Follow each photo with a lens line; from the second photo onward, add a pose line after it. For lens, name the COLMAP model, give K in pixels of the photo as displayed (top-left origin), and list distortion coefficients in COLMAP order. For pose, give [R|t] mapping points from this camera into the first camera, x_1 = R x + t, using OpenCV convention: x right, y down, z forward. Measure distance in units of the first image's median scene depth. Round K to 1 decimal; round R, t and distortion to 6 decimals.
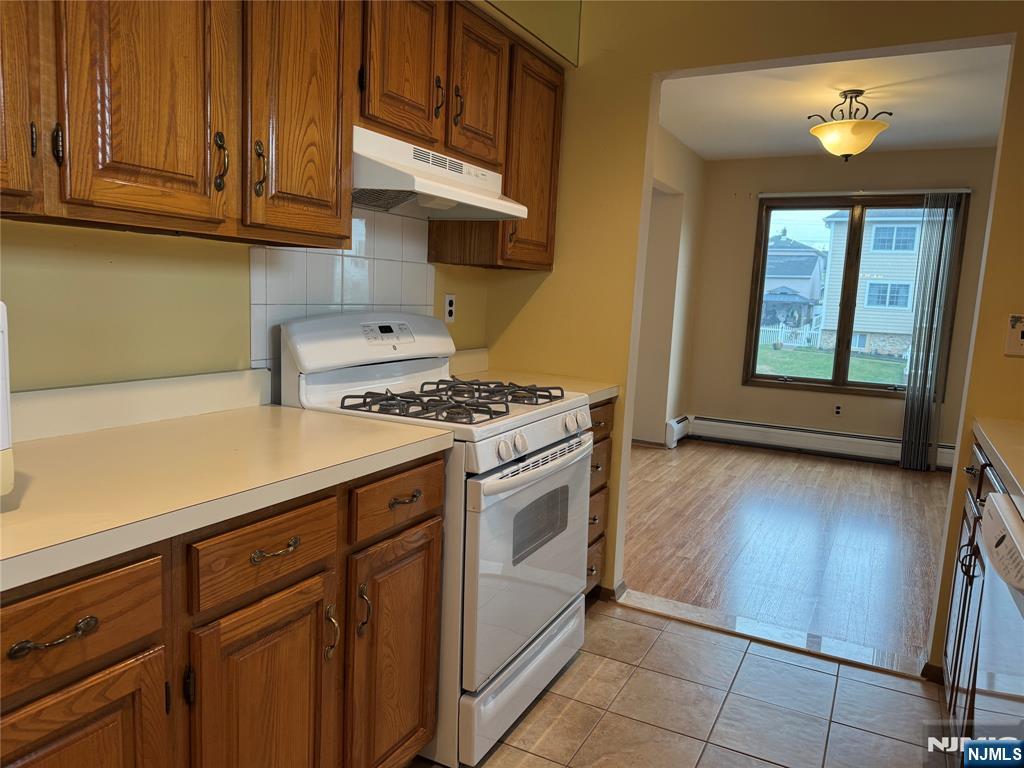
lens RADIAL K [[706.8, 0, 528.2], [0, 706.8, 389.8], [0, 0, 1]] dist [0.069313, -0.082736]
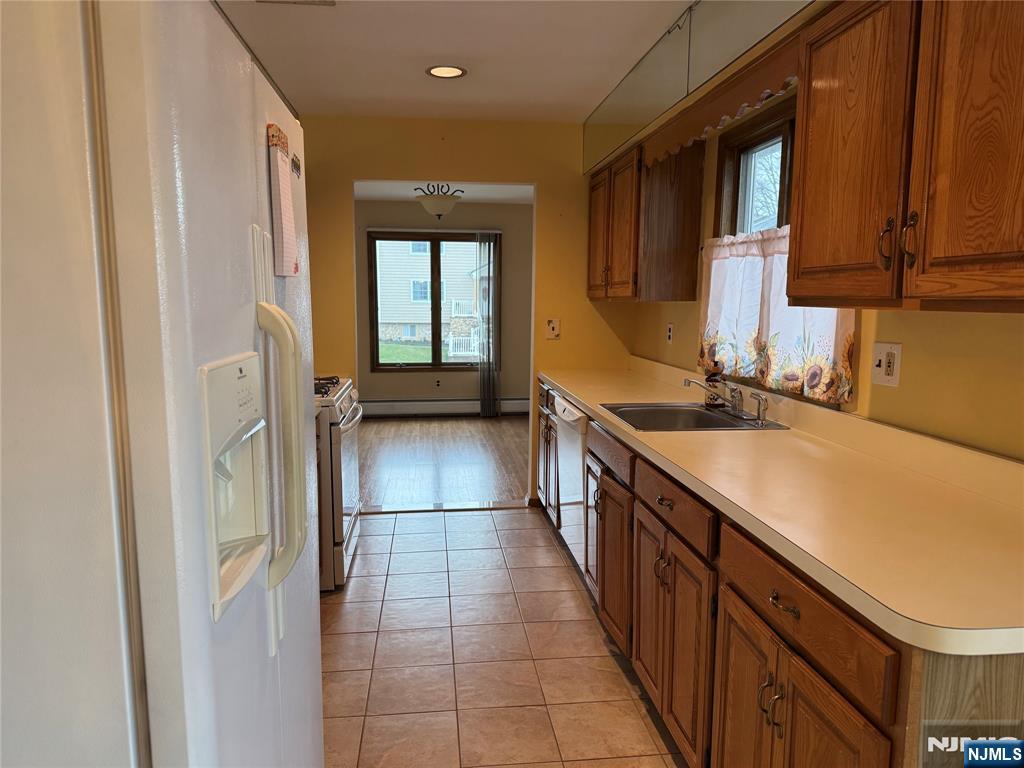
lens RADIAL K [[706.8, 0, 494.9], [0, 706.8, 401.1], [0, 0, 1]] dist [0.069313, -0.082736]
pose [[0.841070, -0.119230, 0.527623, -0.222740], [0.108578, 0.992766, 0.051259, 0.003625], [-0.529917, 0.014176, 0.847931, -0.256490]]
